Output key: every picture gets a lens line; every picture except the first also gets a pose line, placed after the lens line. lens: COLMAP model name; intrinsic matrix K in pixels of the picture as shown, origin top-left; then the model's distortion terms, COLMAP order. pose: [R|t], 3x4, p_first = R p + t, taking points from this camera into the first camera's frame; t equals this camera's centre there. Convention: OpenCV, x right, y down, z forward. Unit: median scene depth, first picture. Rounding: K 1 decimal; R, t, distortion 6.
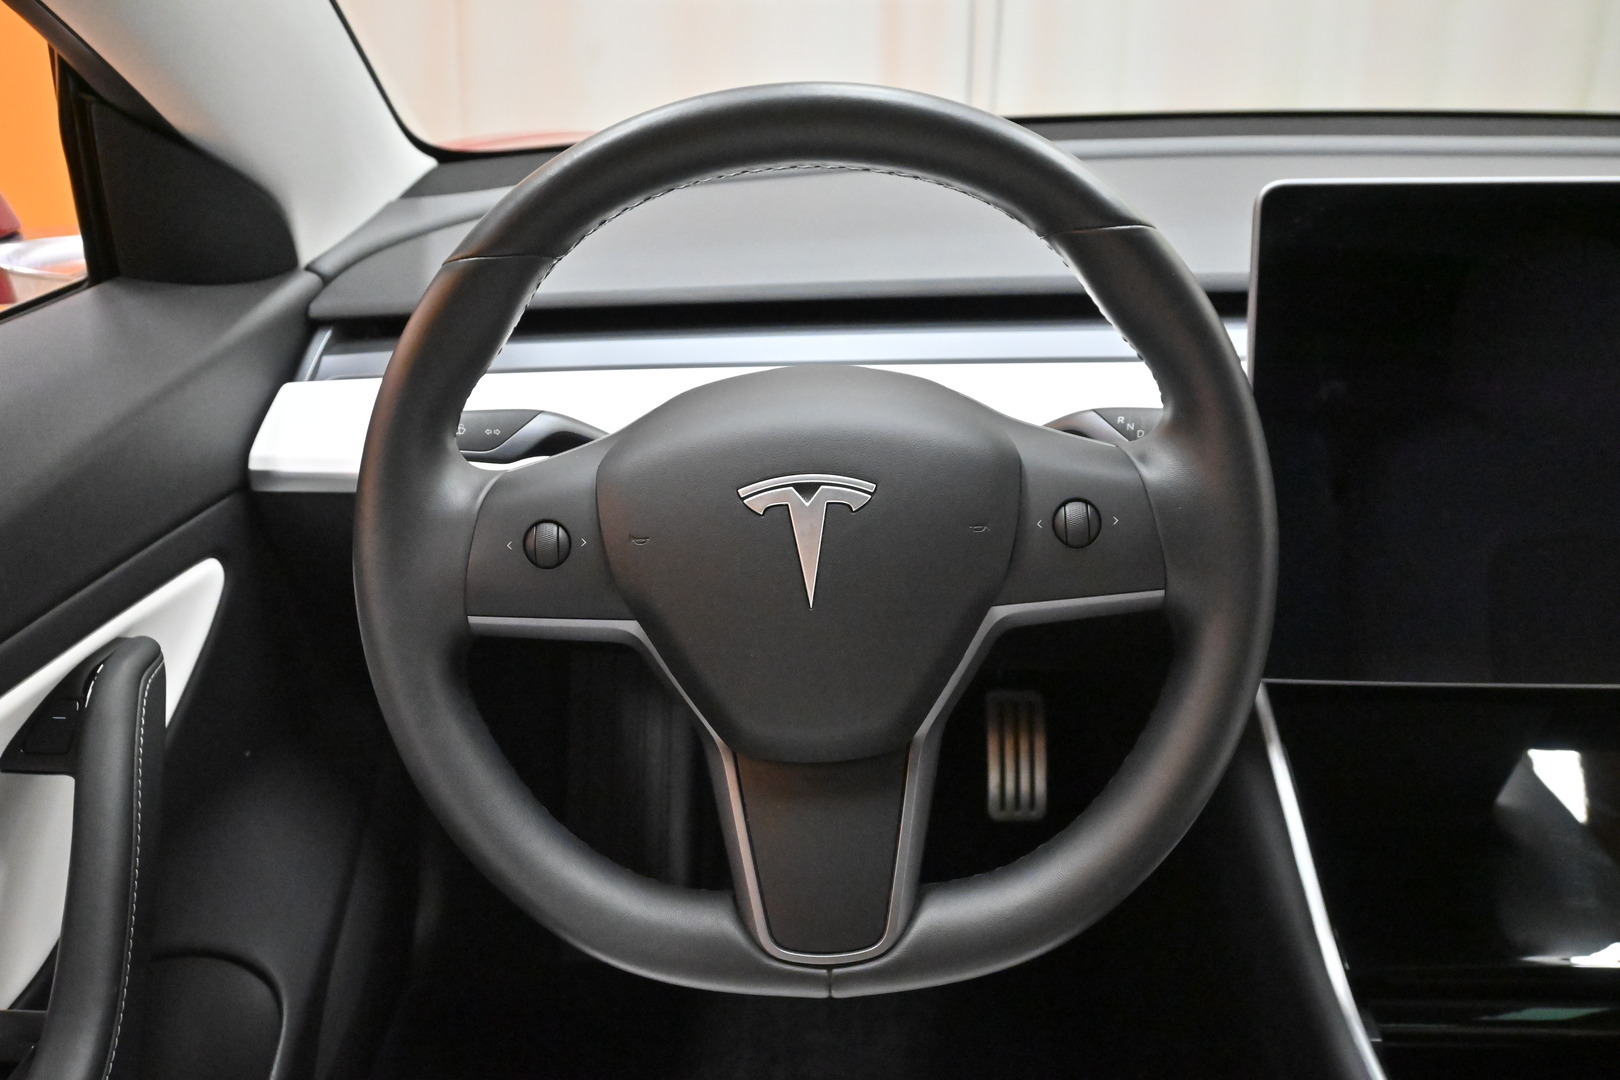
lens RADIAL K [[1434.3, 0, 810.0], [0, 1434.3, 540.0], [0, 0, 1]] dist [-0.009329, -0.006387]
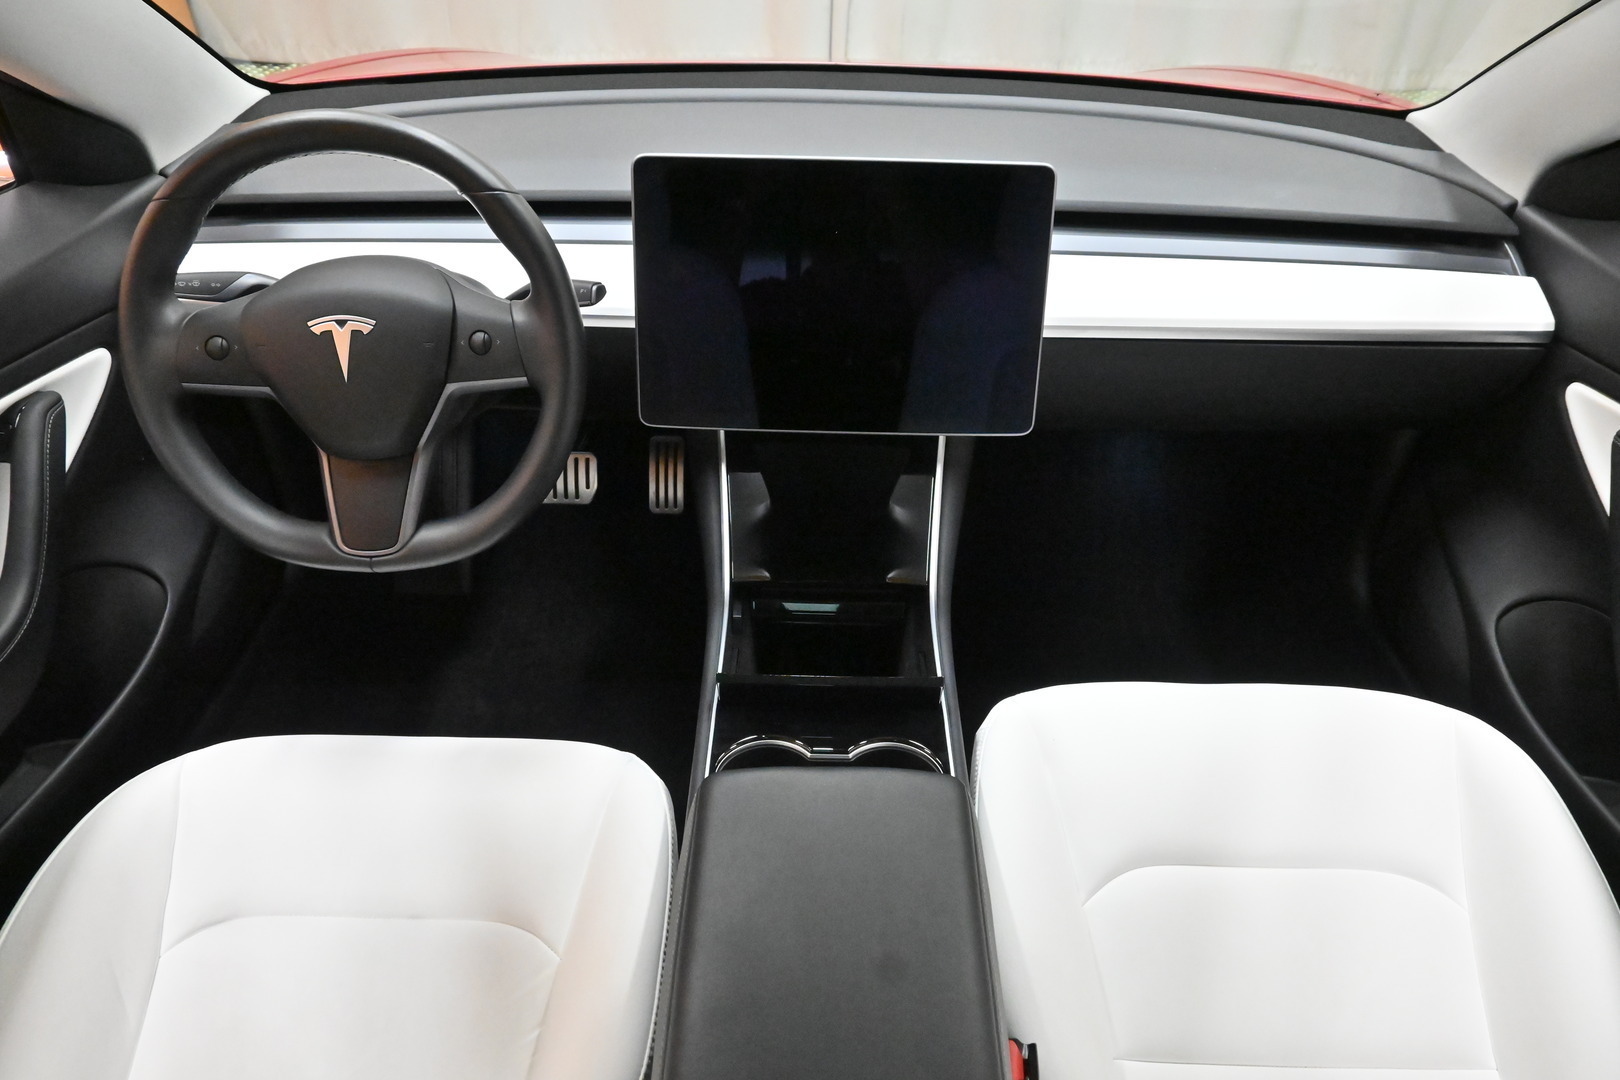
lens RADIAL K [[1109.0, 0, 810.0], [0, 1109.0, 540.0], [0, 0, 1]] dist [-0.000347, -0.002435]
pose [[0.999600, 0.017877, 0.021926, 0.602890], [-0.021672, 0.982064, 0.187296, -0.040438], [-0.018184, -0.187696, 0.982059, -0.574040]]
